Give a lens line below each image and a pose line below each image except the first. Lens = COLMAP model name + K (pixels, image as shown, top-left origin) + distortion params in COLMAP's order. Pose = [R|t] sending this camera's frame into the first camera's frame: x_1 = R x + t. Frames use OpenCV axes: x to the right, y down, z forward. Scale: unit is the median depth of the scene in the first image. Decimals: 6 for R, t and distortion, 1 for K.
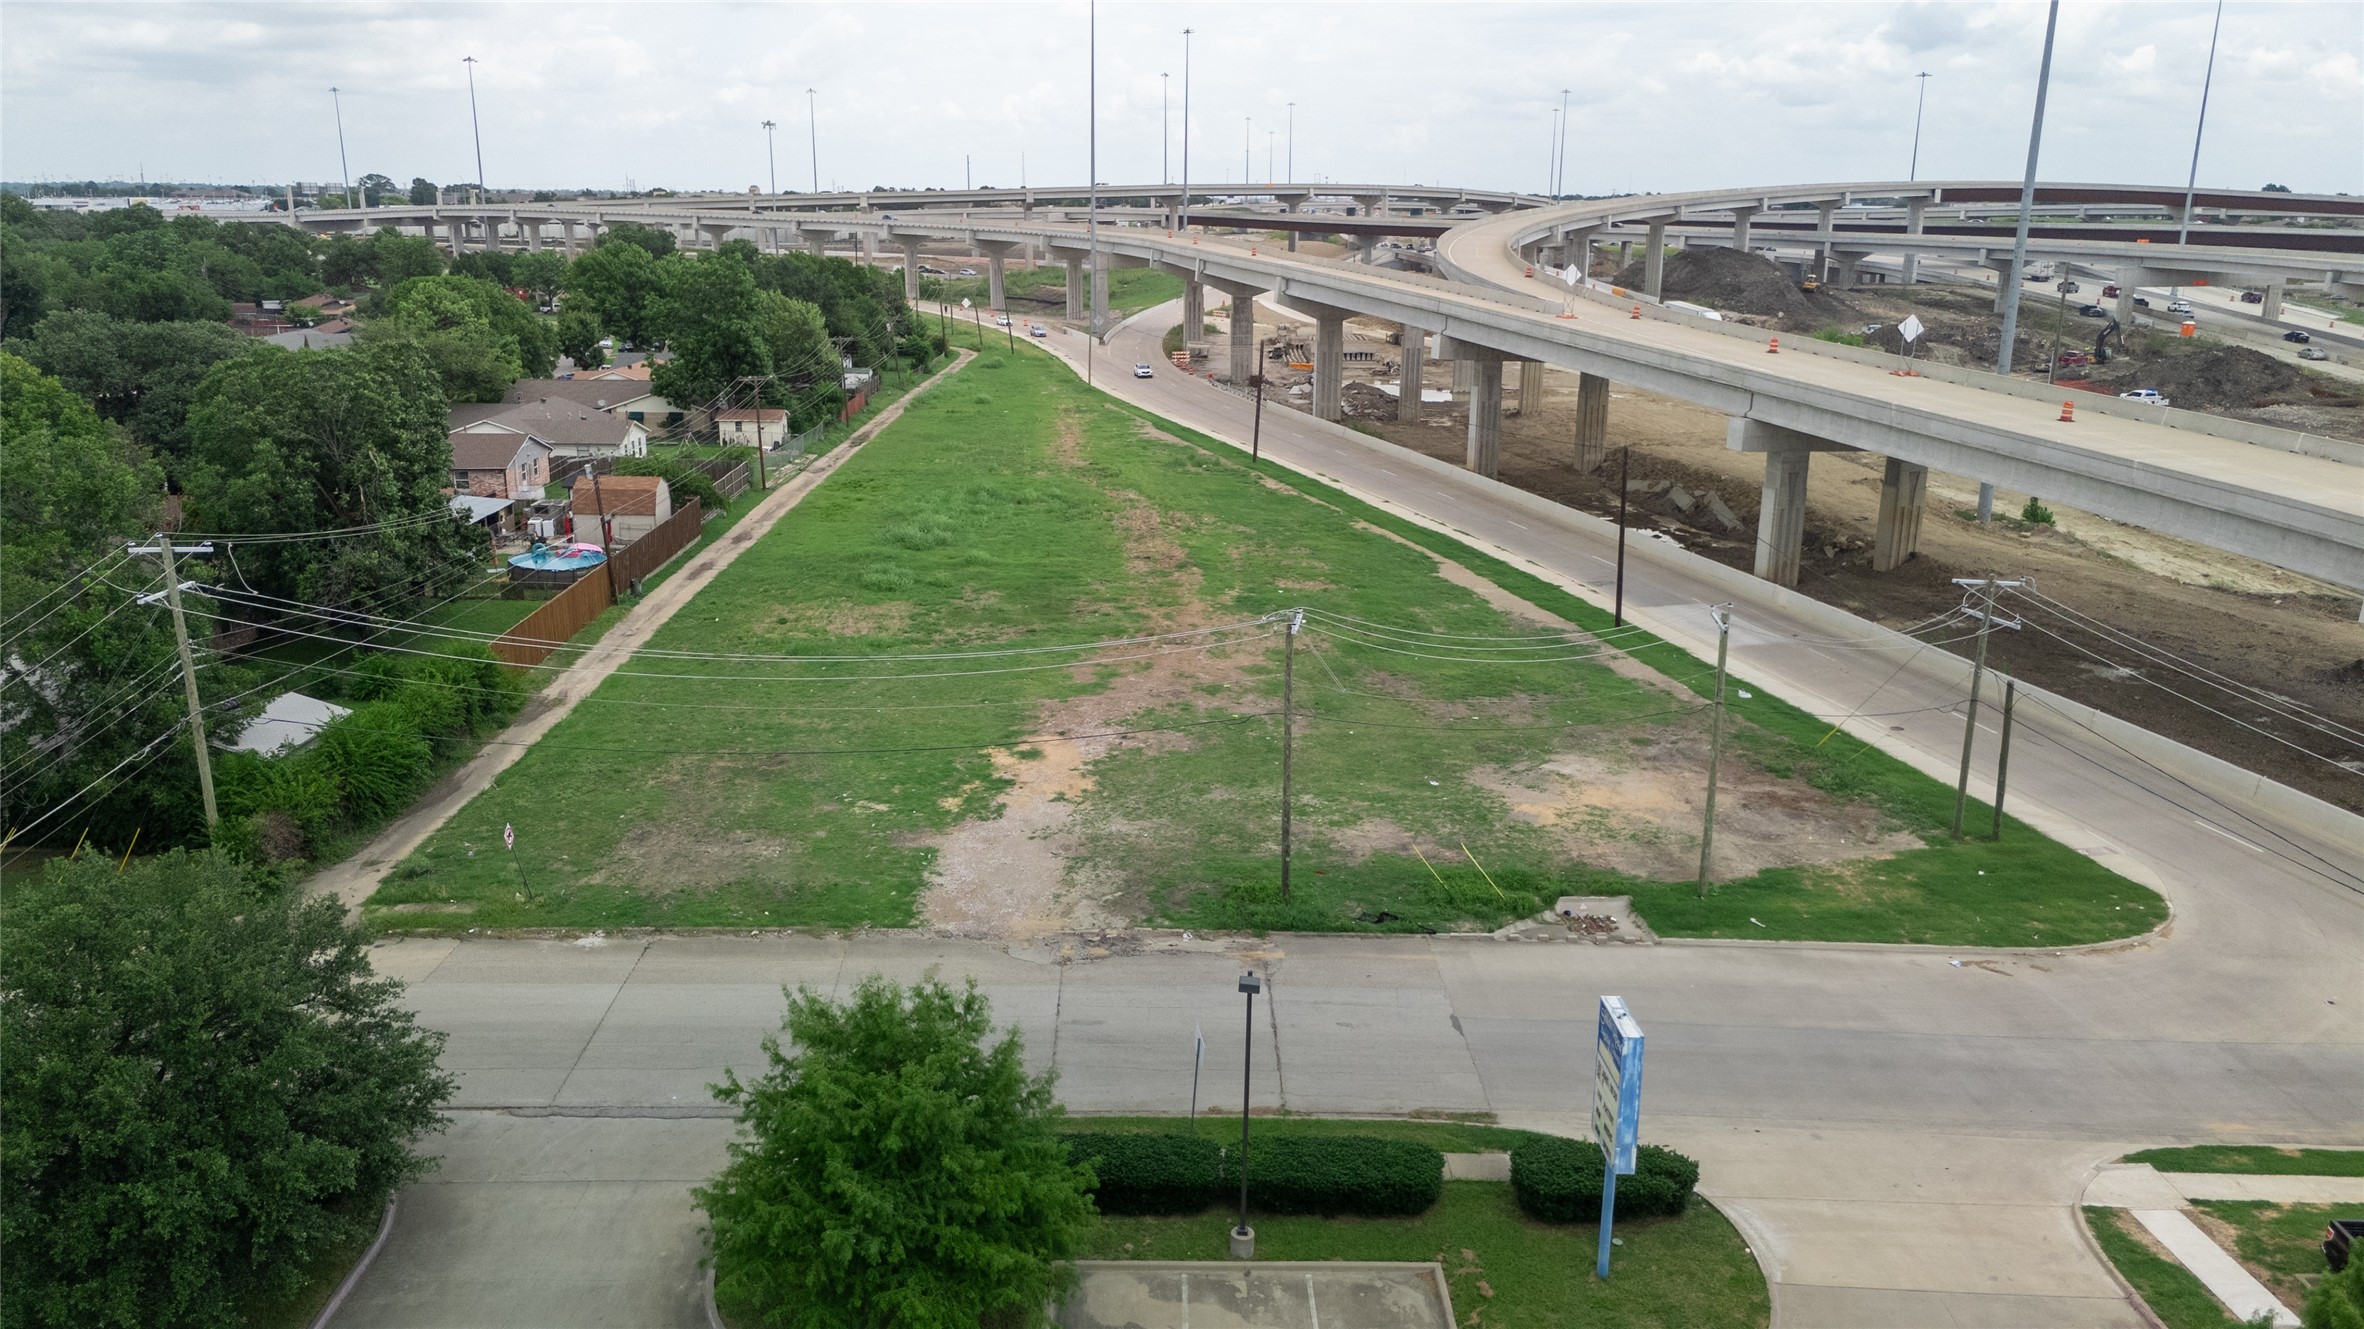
lens RADIAL K [[1743.1, 0, 1177.2], [0, 1743.1, 658.6], [0, 0, 1]] dist [0.086302, -0.093454]
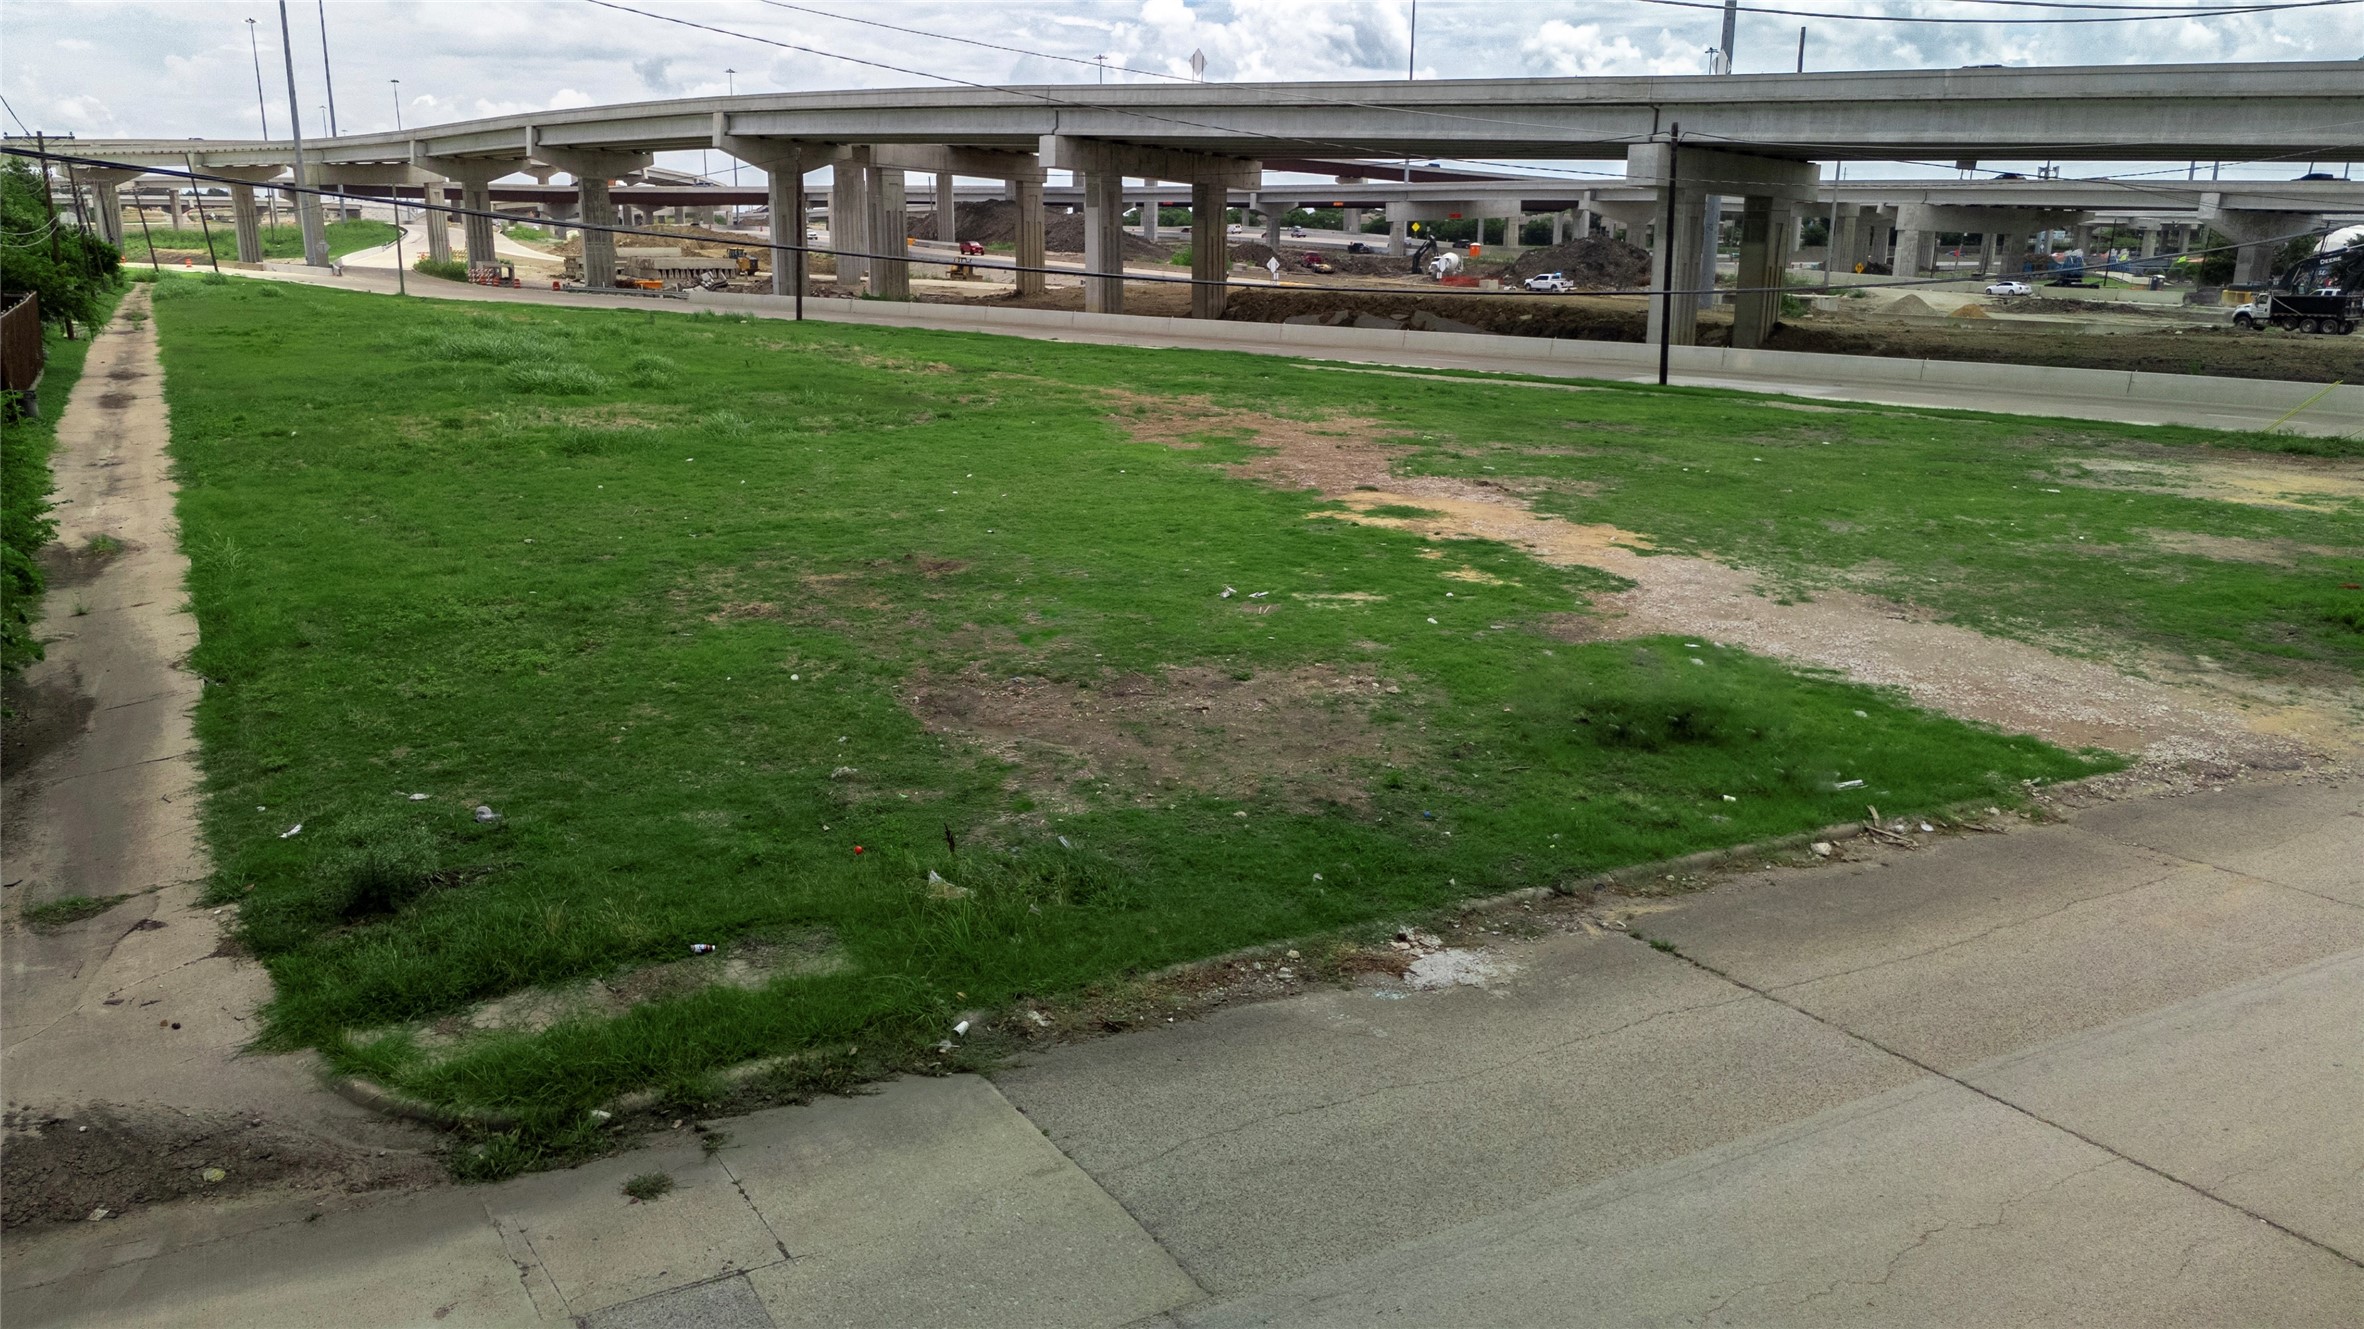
lens RADIAL K [[1739.6, 0, 1177.6], [0, 1739.6, 661.5], [0, 0, 1]] dist [0.094730, -0.101130]
pose [[0.878841, -0.115074, 0.463030, -0.383199], [0.122913, 0.992328, 0.013327, 0.085517], [-0.461012, 0.045200, 0.886242, 0.627525]]
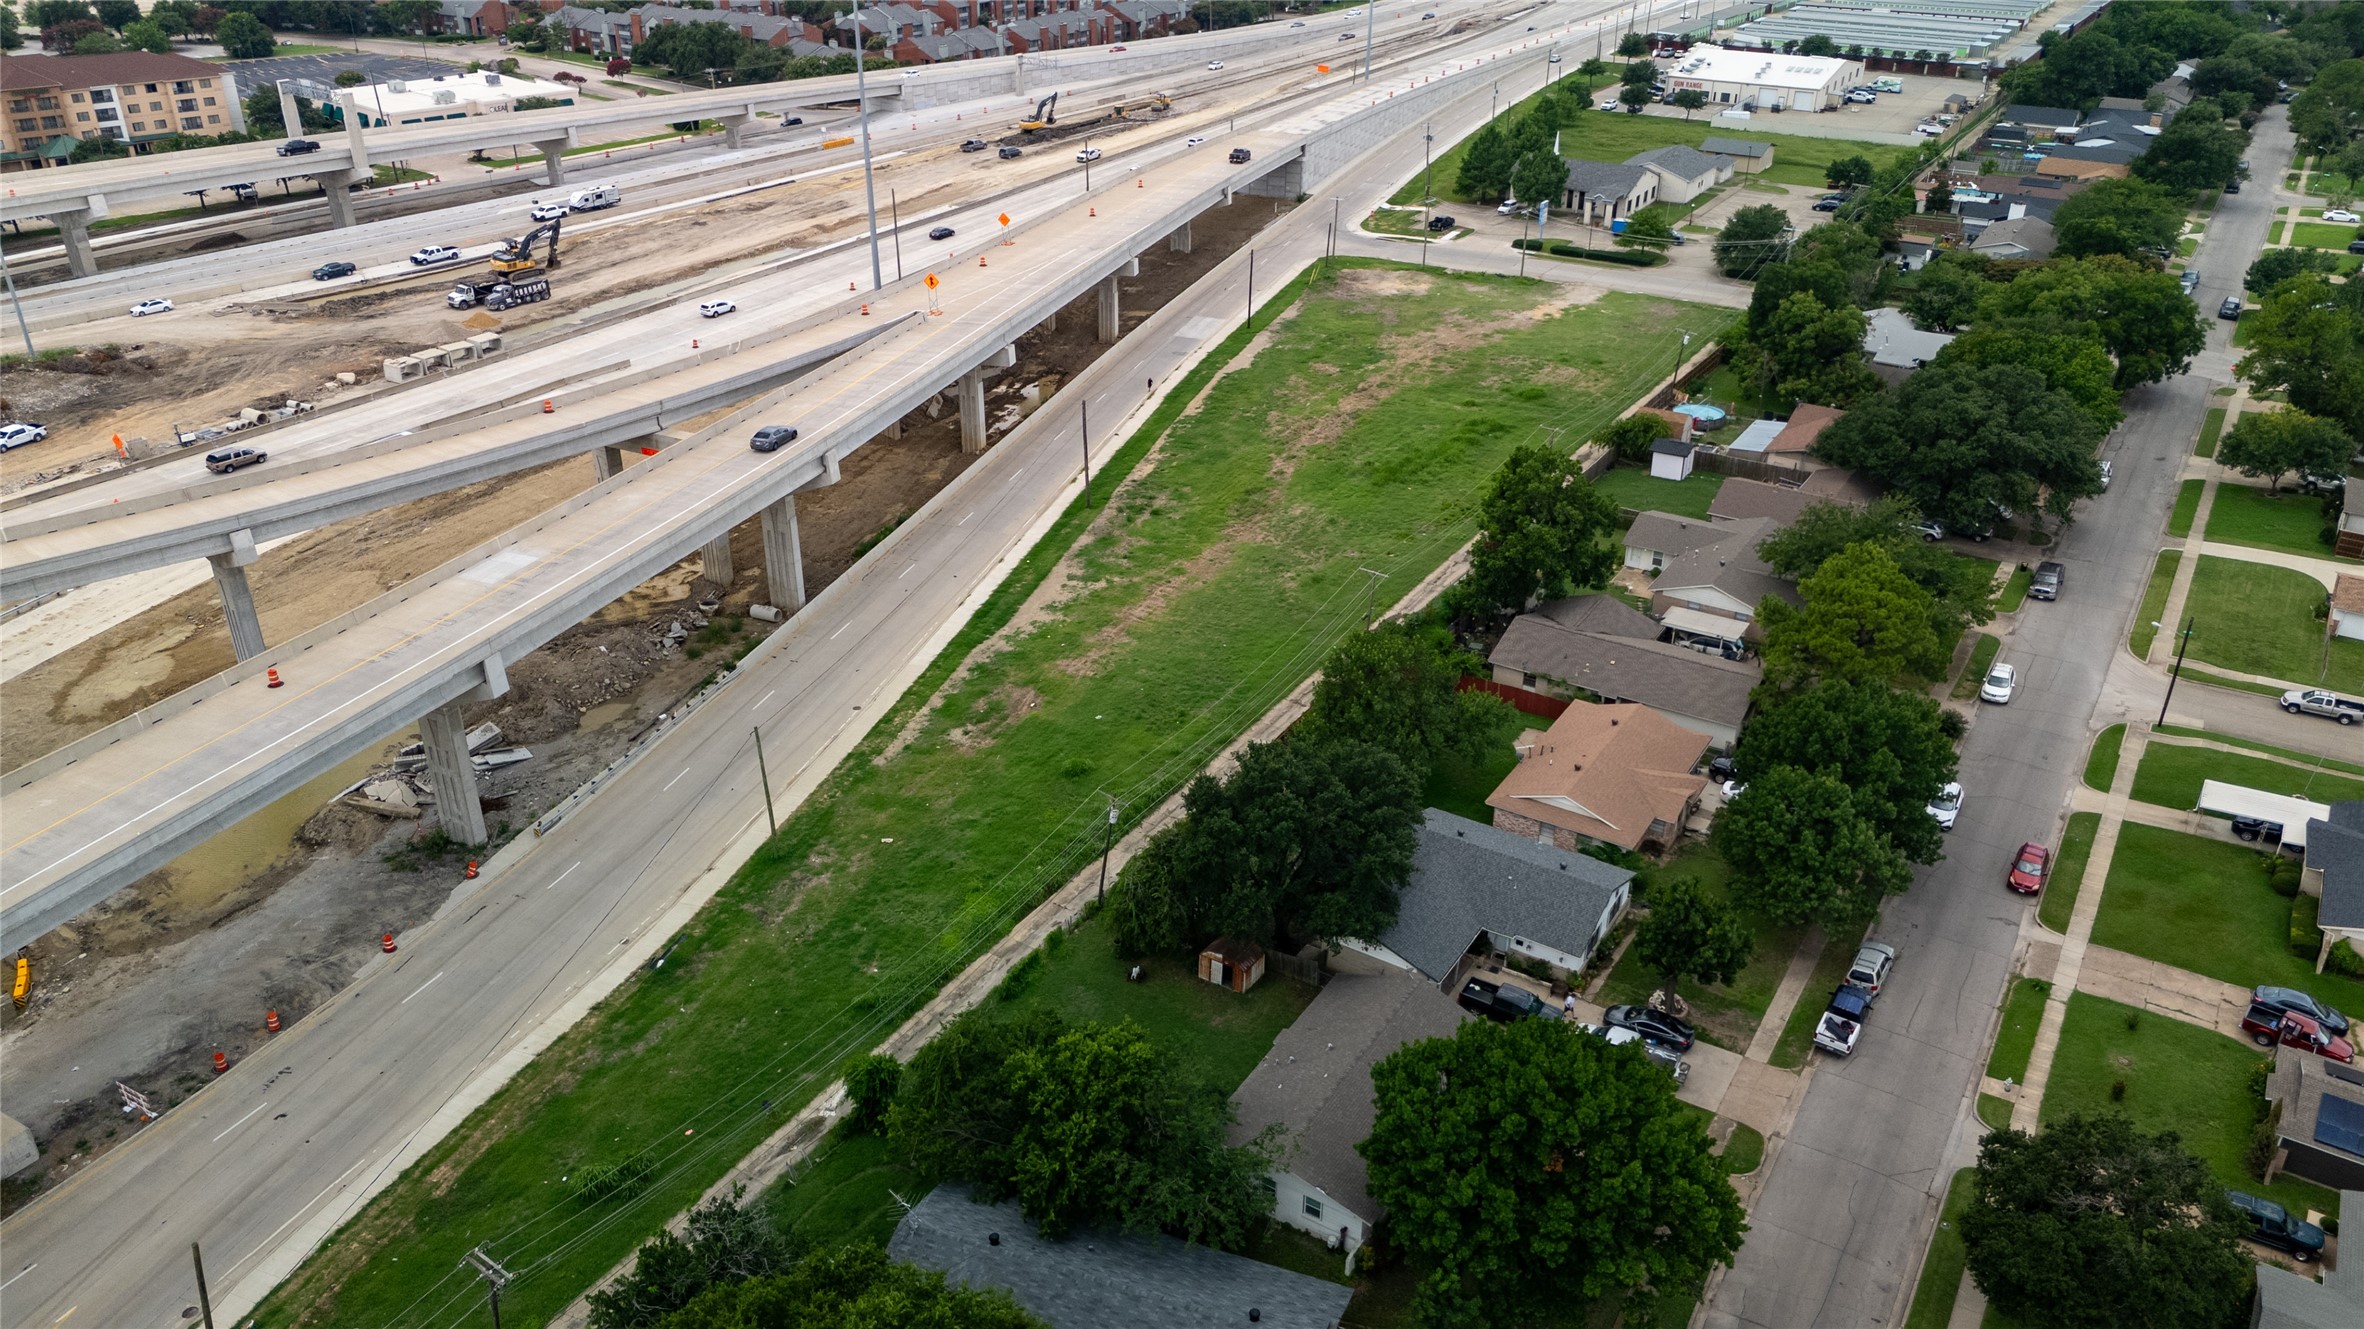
lens RADIAL K [[1743.1, 0, 1177.2], [0, 1743.1, 658.6], [0, 0, 1]] dist [0.086302, -0.093454]
pose [[-0.840132, -0.262967, 0.474370, -1.228572], [0.126503, 0.755480, 0.642843, -1.649957], [-0.527424, 0.600082, -0.601436, 3.757939]]
